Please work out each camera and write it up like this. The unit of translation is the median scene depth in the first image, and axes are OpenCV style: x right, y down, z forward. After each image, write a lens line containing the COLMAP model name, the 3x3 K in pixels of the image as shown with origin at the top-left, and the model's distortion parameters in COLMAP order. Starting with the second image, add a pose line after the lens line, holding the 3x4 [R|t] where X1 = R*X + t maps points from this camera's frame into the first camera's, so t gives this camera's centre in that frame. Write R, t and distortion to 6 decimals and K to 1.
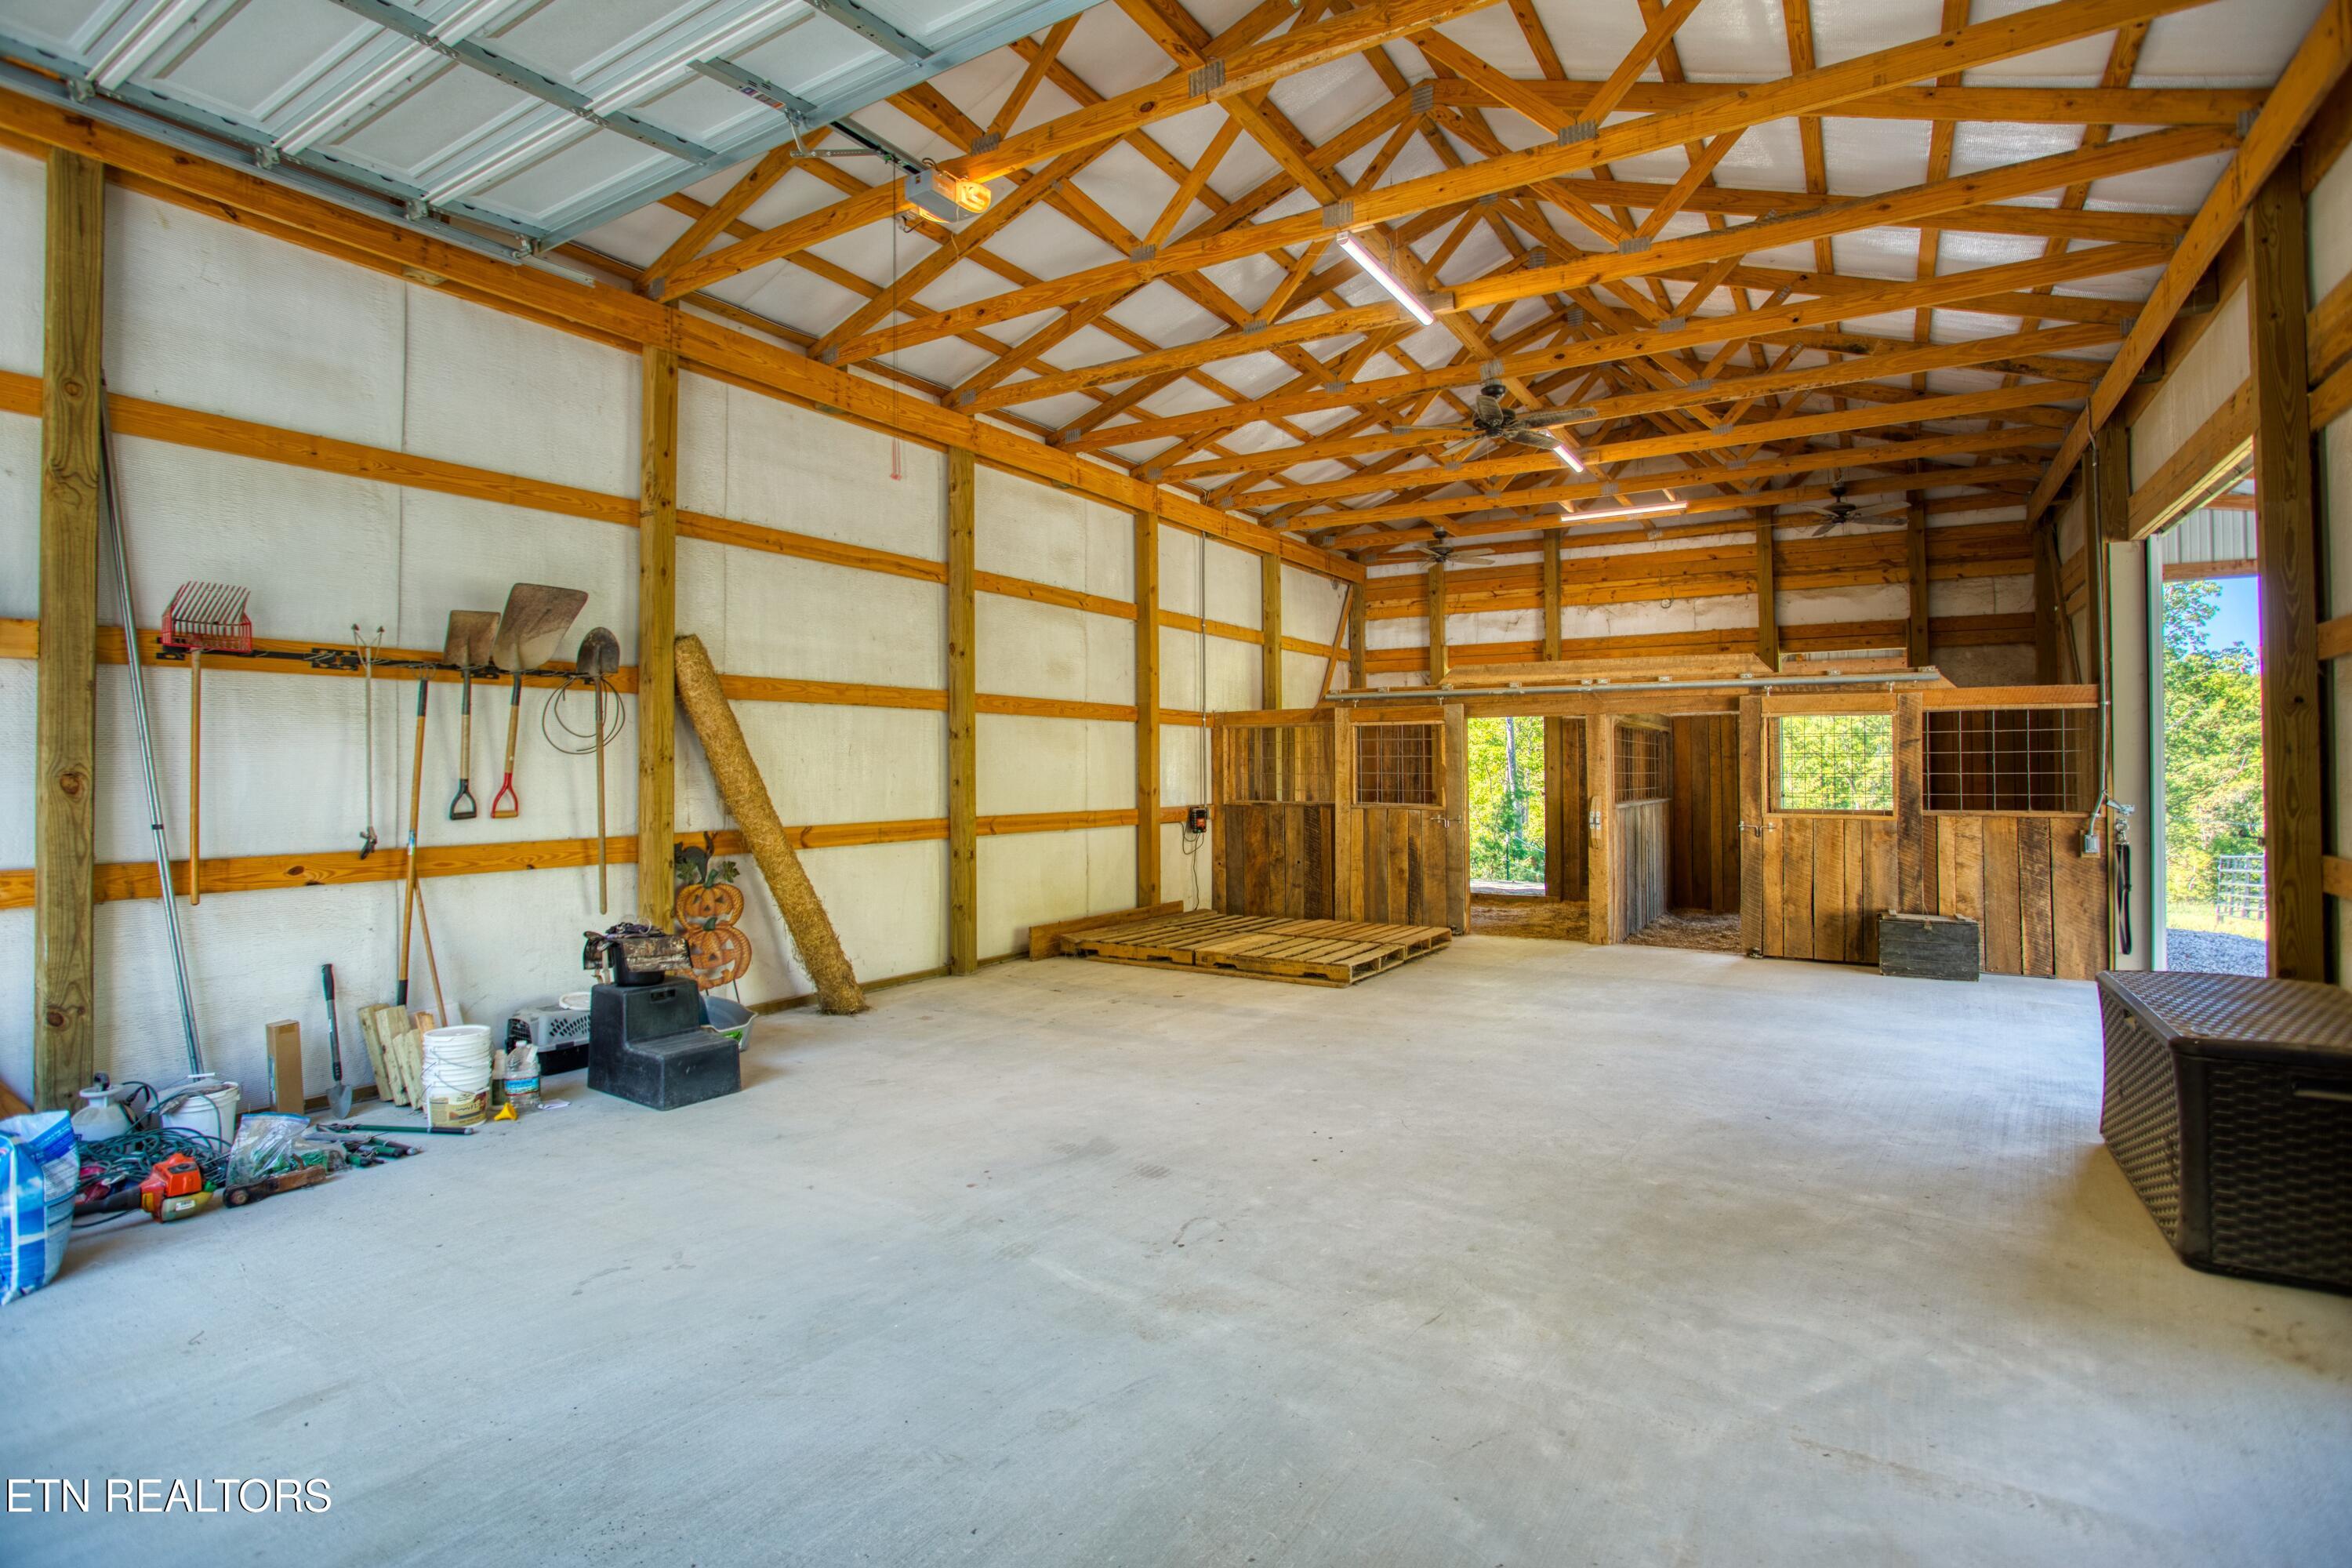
lens RADIAL K [[1143.2, 0, 1173.1], [0, 1143.2, 753.8], [0, 0, 1]] dist [-0.056637, 0.001160]
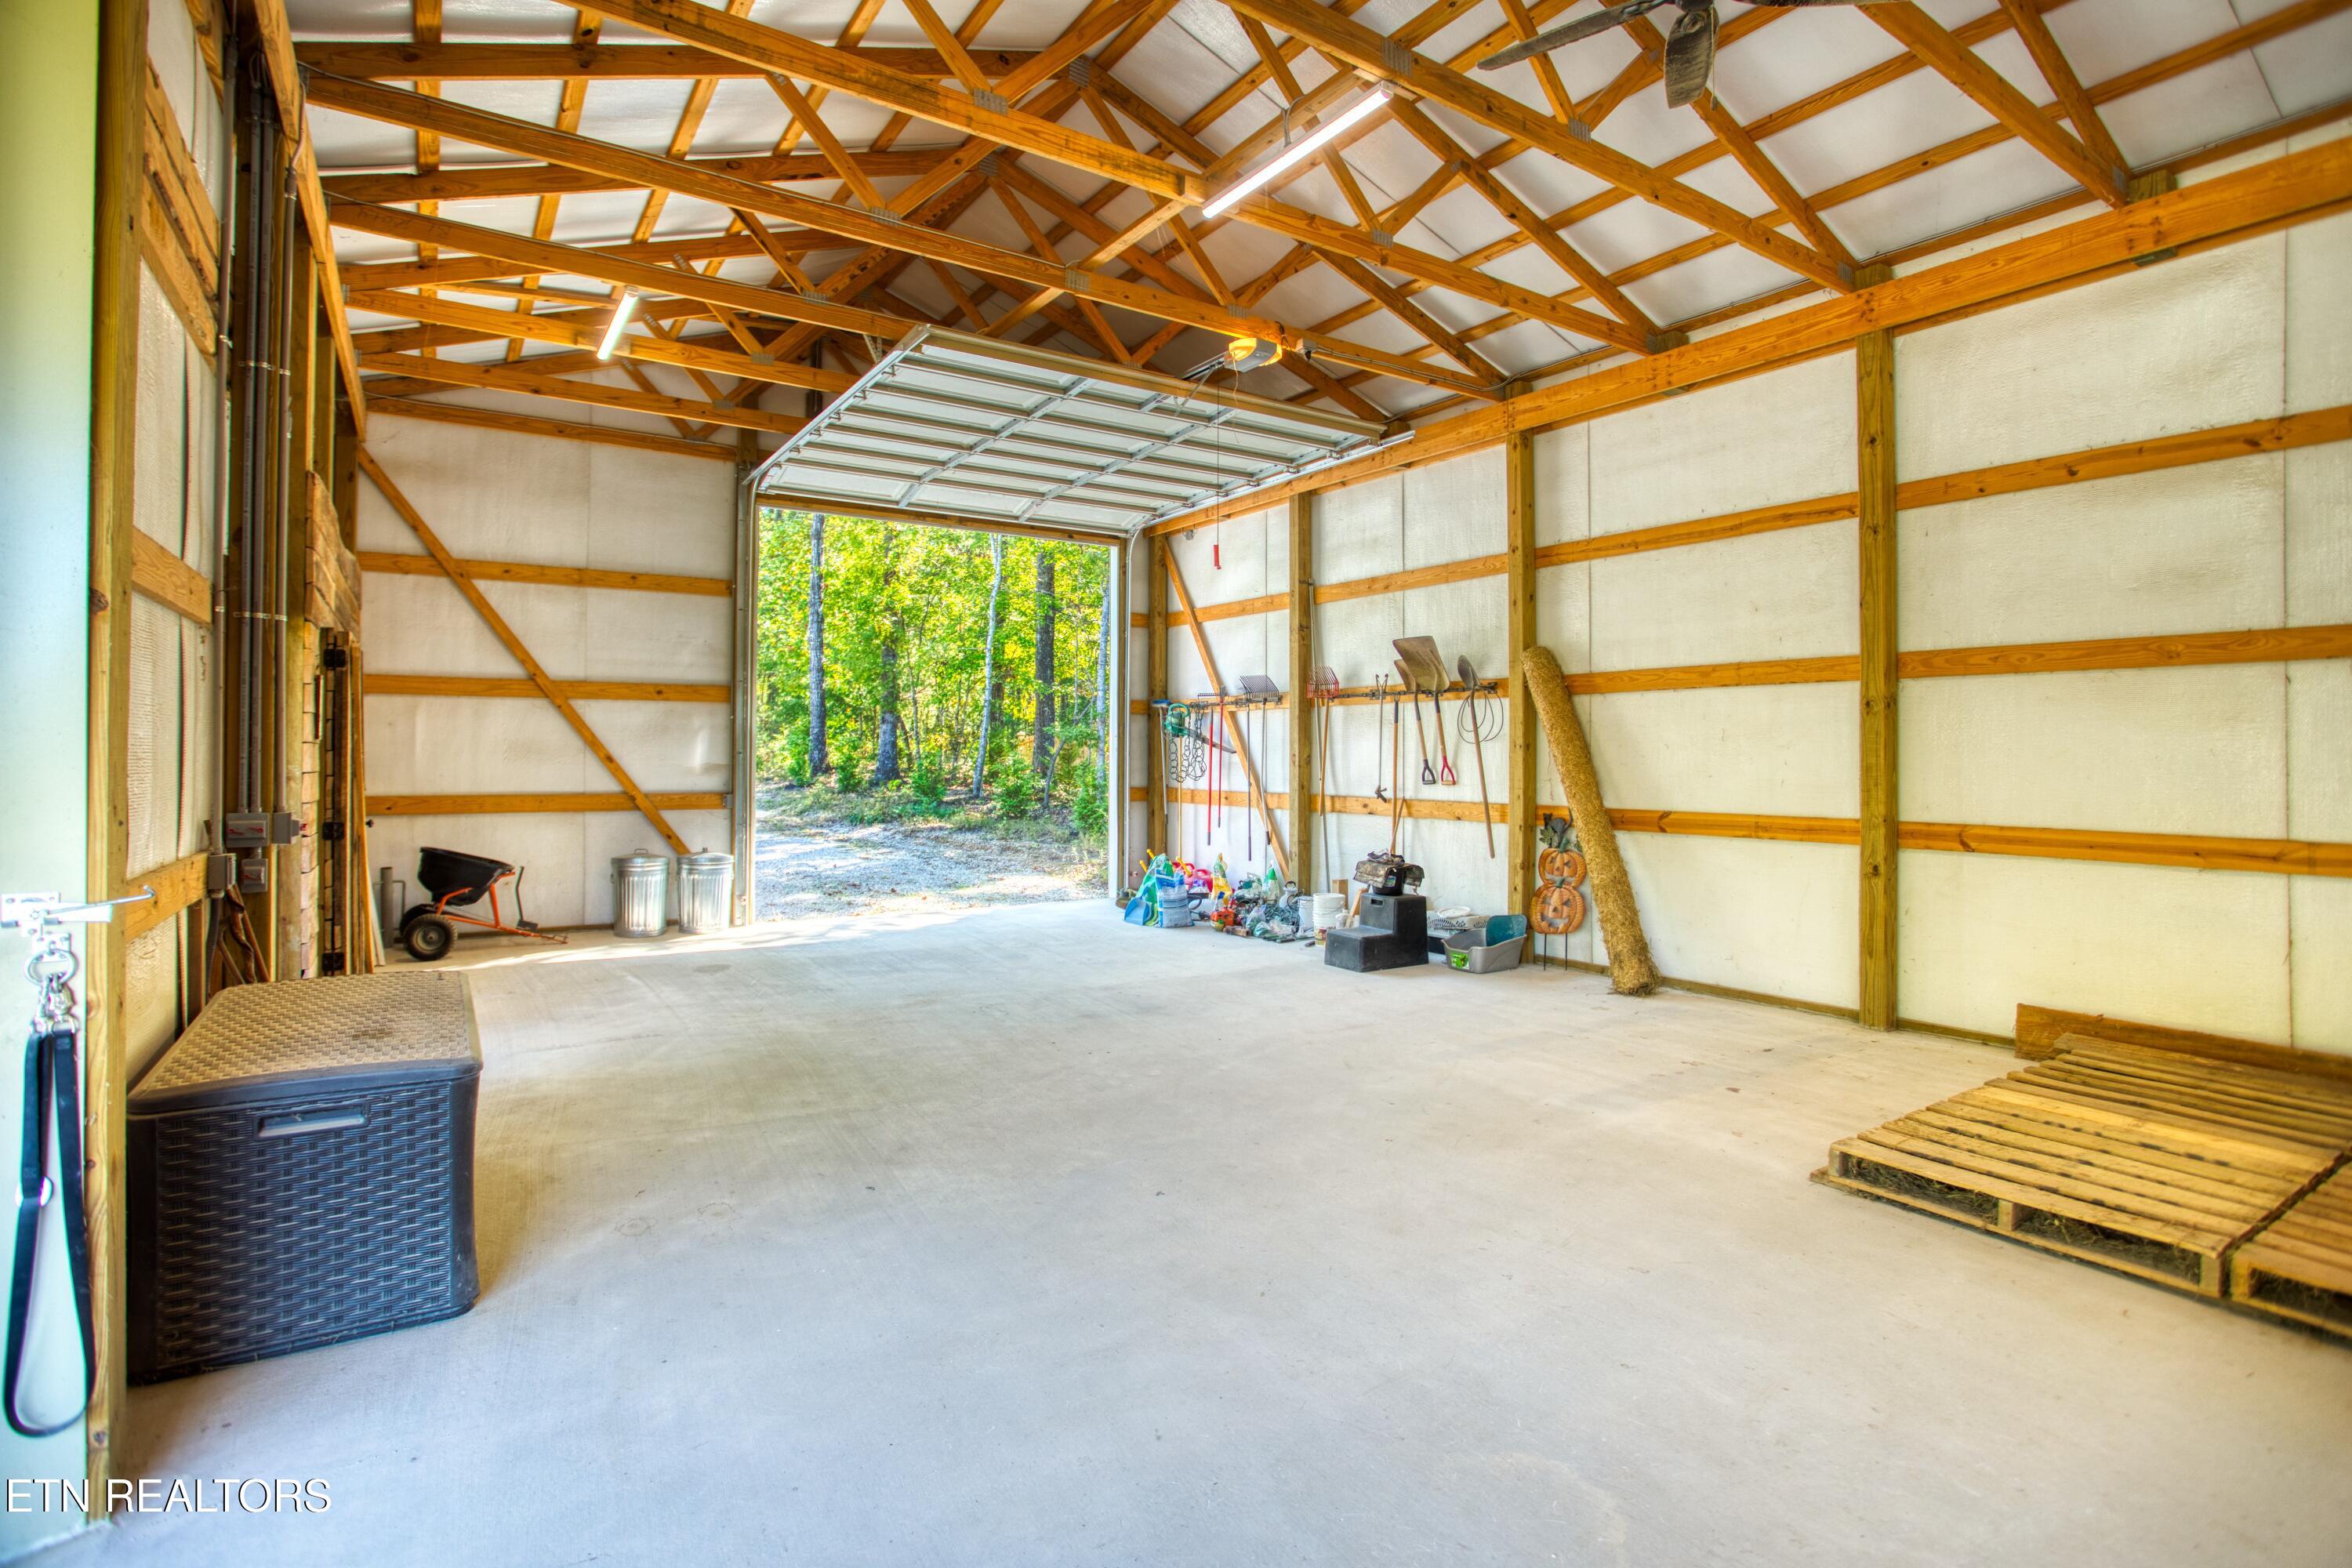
lens RADIAL K [[1143.2, 0, 1173.1], [0, 1143.2, 753.8], [0, 0, 1]] dist [-0.056637, 0.001160]
pose [[-0.408937, 0.004282, -0.912552, 1.054445], [0.010386, 0.999946, 0.000038, 0.010386], [0.912503, -0.009463, -0.408960, 1.362195]]
